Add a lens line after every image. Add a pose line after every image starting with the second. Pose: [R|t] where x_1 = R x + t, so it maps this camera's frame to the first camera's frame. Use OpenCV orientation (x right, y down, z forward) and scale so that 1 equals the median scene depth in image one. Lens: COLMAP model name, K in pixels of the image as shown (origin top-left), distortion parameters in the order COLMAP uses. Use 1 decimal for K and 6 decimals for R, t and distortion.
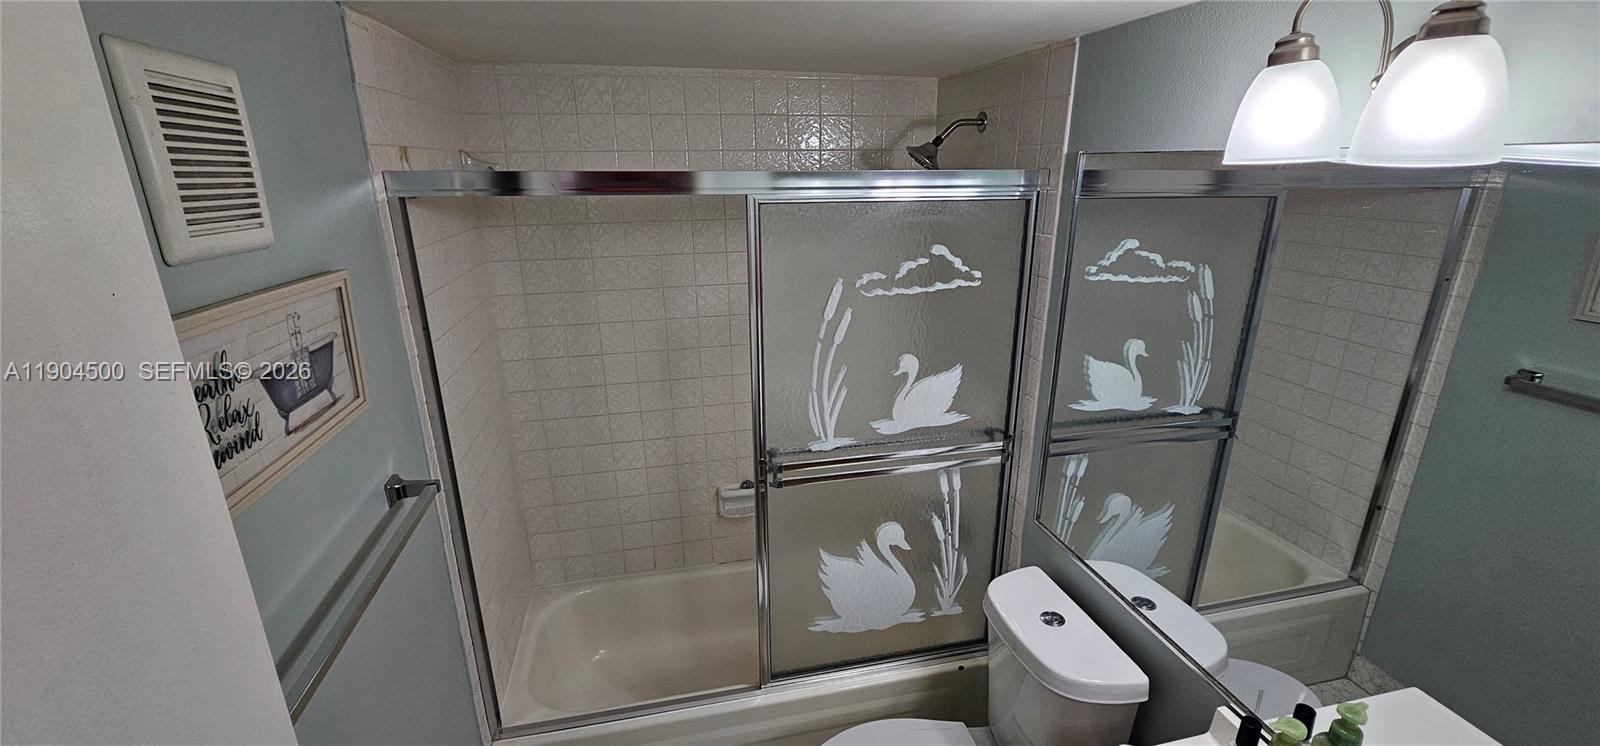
lens RADIAL K [[653.5, 0, 803.5], [0, 653.5, 378.8], [0, 0, 1]] dist [0.003230, -0.000741]
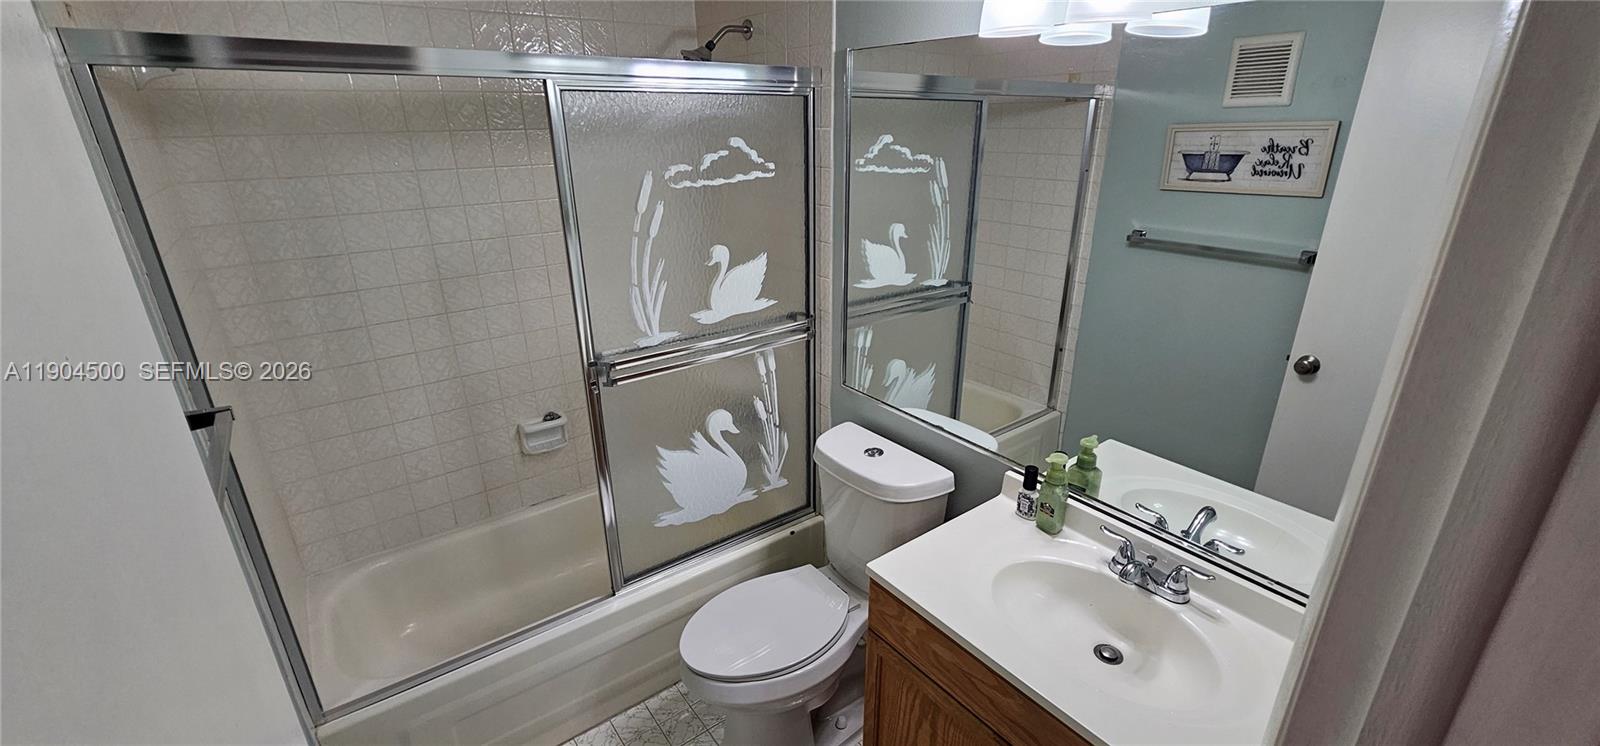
lens RADIAL K [[653.5, 0, 805.5], [0, 653.5, 371.3], [0, 0, 1]] dist [0.003230, -0.000741]
pose [[0.916294, -0.145087, 0.373302, -0.120468], [0.124996, 0.989117, 0.077616, 0.088419], [-0.380501, -0.024457, 0.924457, -0.036943]]
